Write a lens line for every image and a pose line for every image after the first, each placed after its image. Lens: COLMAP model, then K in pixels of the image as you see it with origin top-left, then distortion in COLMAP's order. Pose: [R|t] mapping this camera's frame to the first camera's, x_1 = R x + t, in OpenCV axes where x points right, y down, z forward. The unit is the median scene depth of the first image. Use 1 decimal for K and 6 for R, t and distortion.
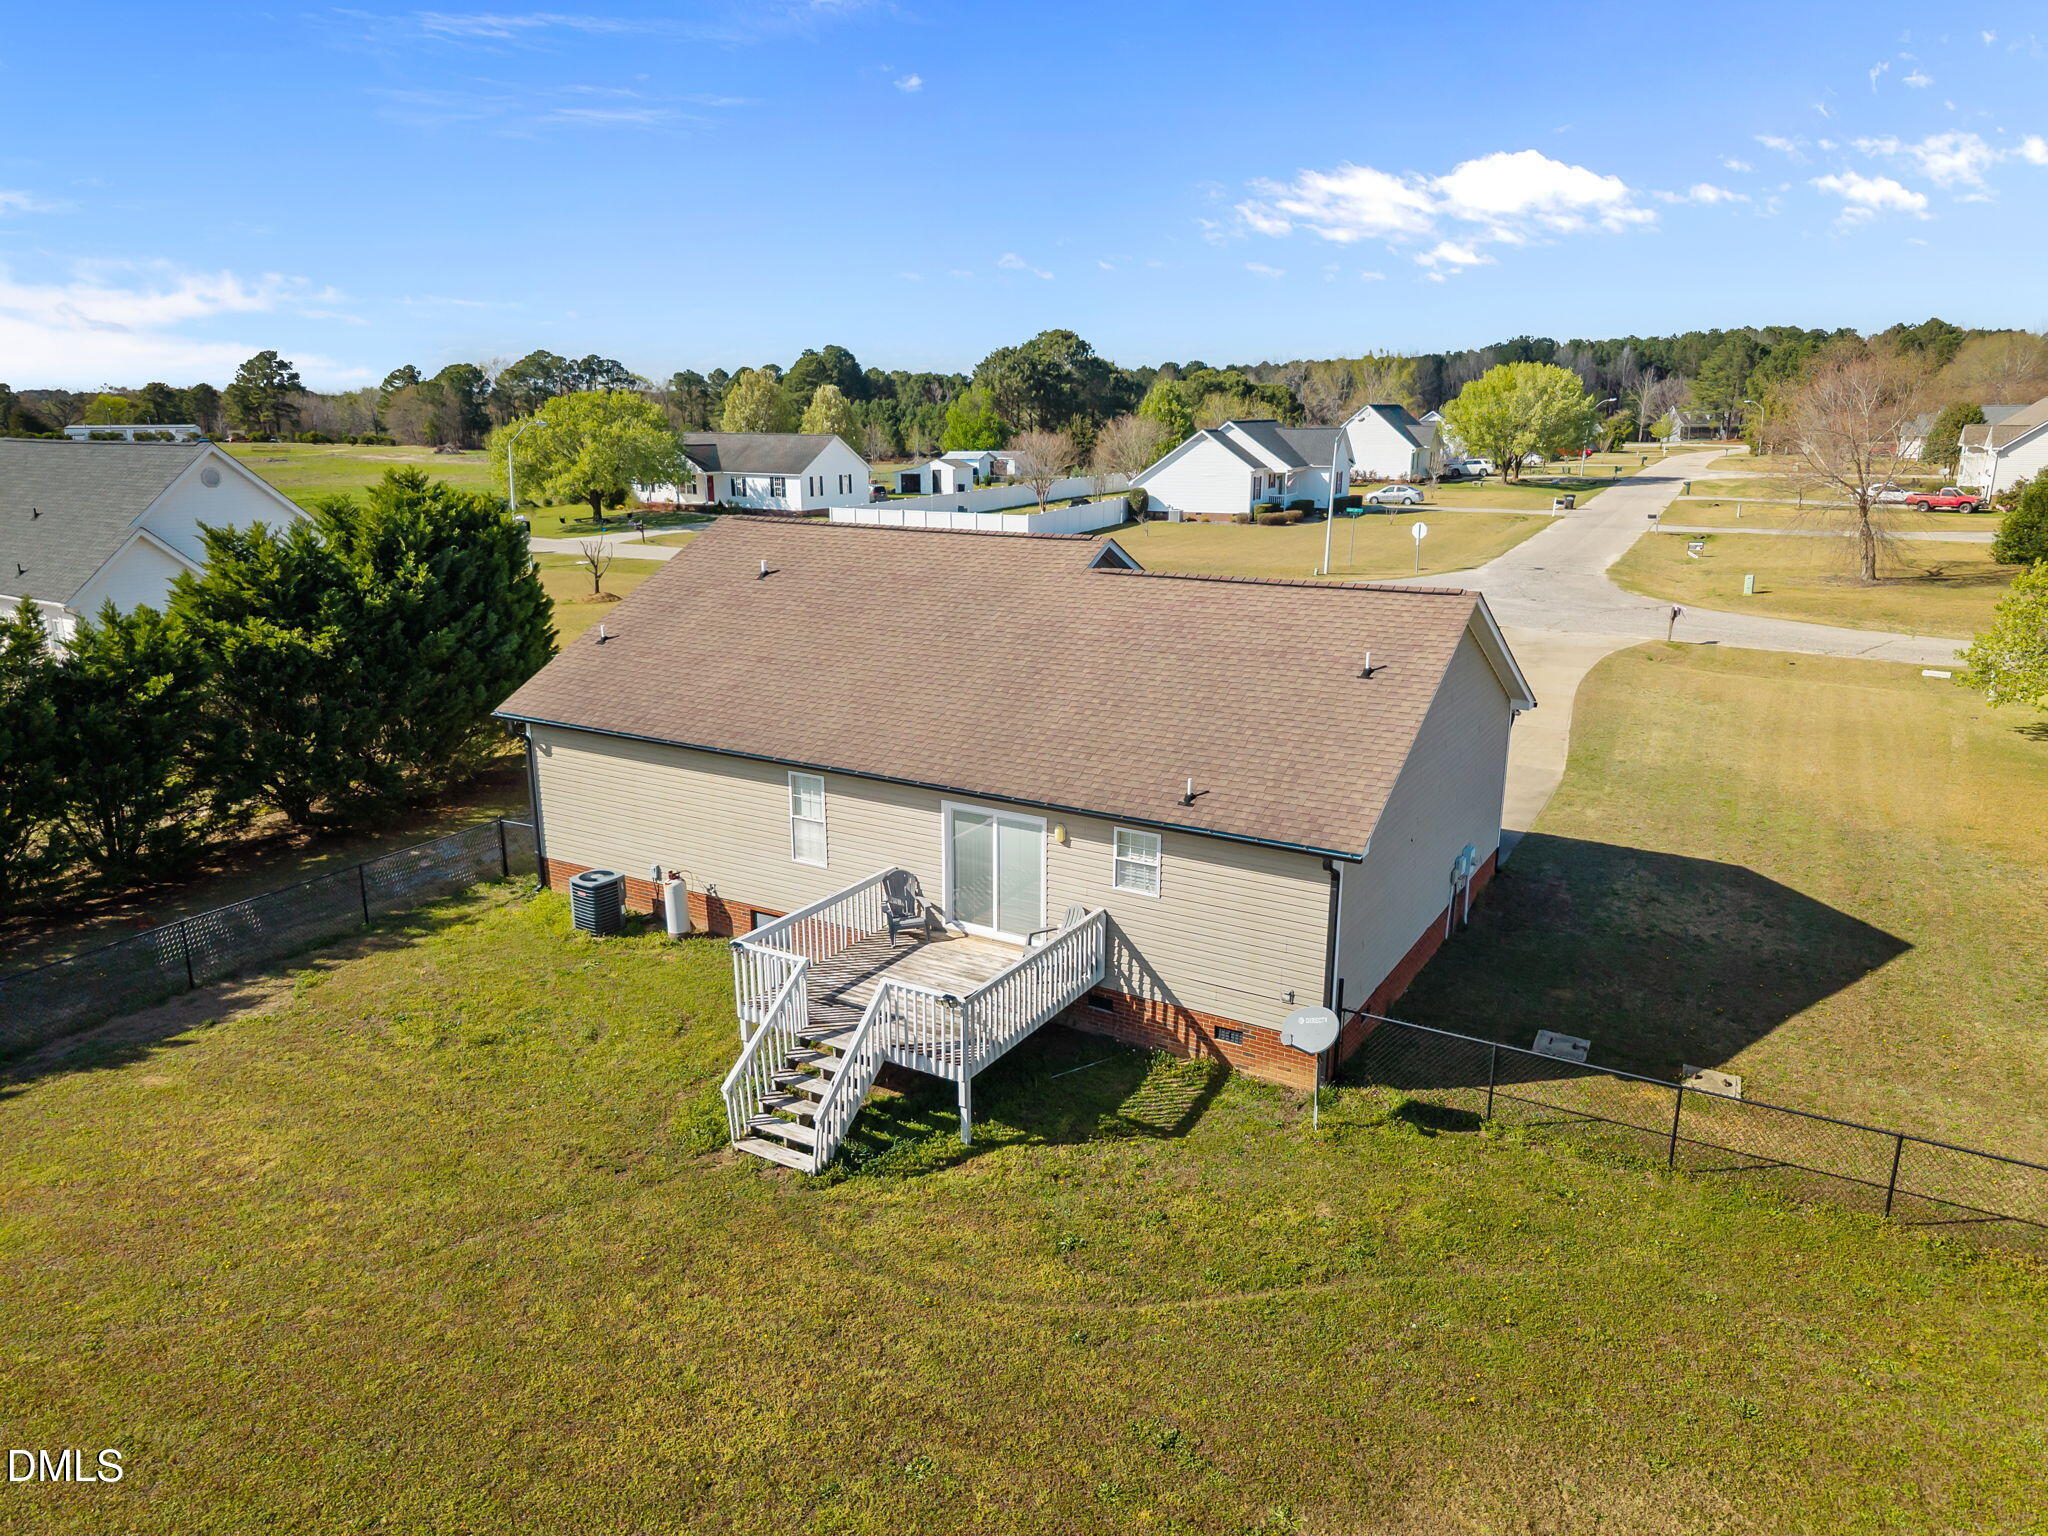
lens RADIAL K [[1401.6, 0, 1024.0], [0, 1401.6, 768.0], [0, 0, 1]] dist [0.004295, -0.001730]
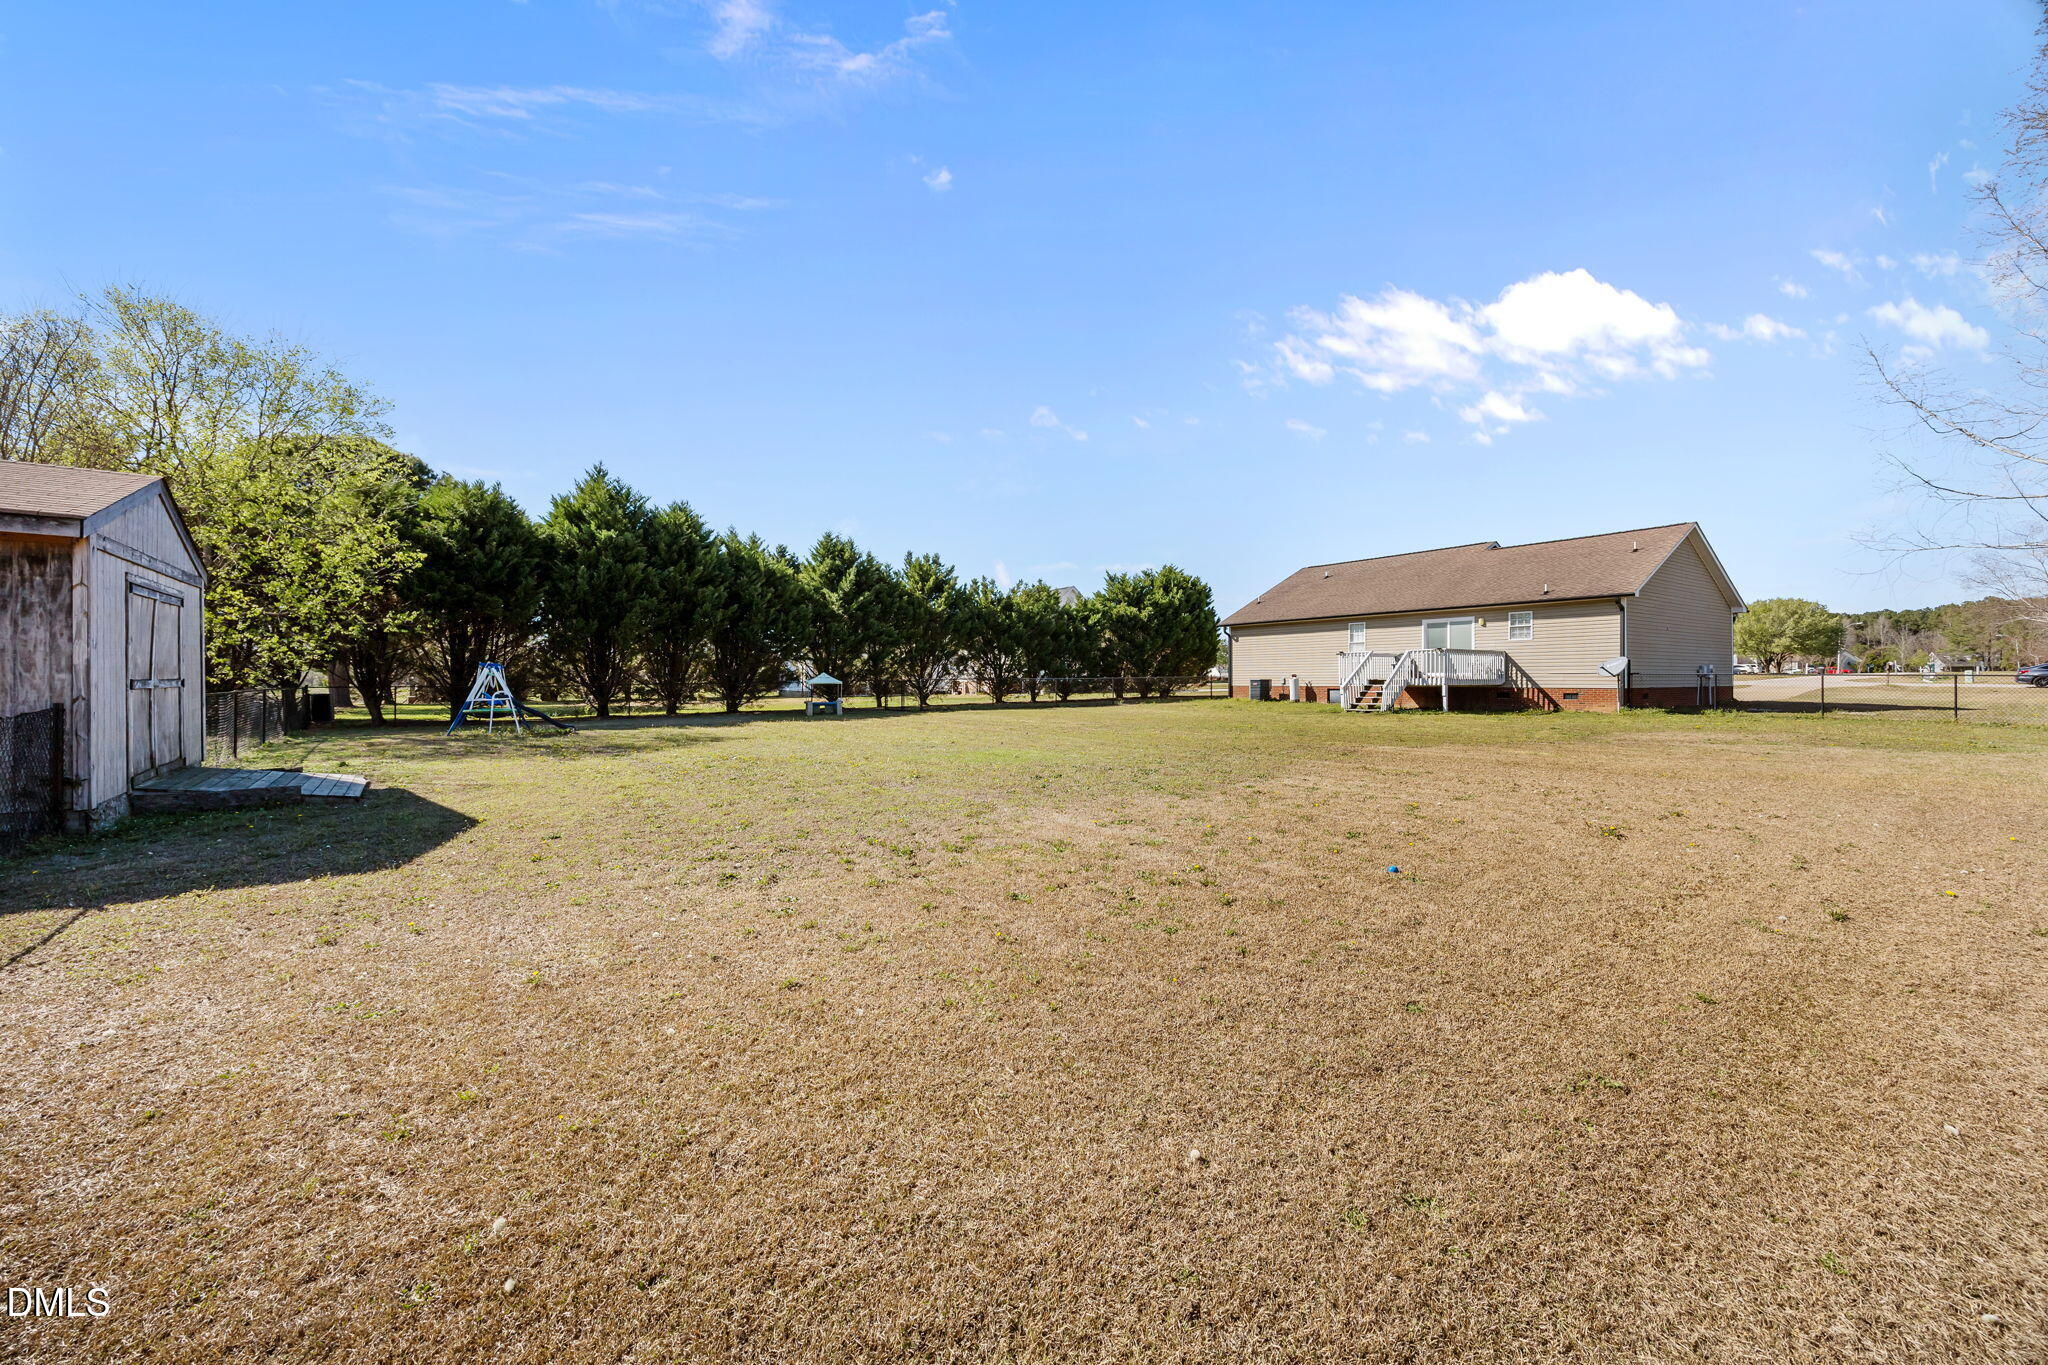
lens RADIAL K [[777.1, 0, 1035.3], [0, 777.1, 676.7], [0, 0, 1]] dist [0.001026, 0.000270]
pose [[0.907559, 0.001053, -0.419923, -0.088691], [-0.108876, 0.966391, -0.232884, 0.439286], [0.405564, 0.257075, 0.877171, -0.369079]]
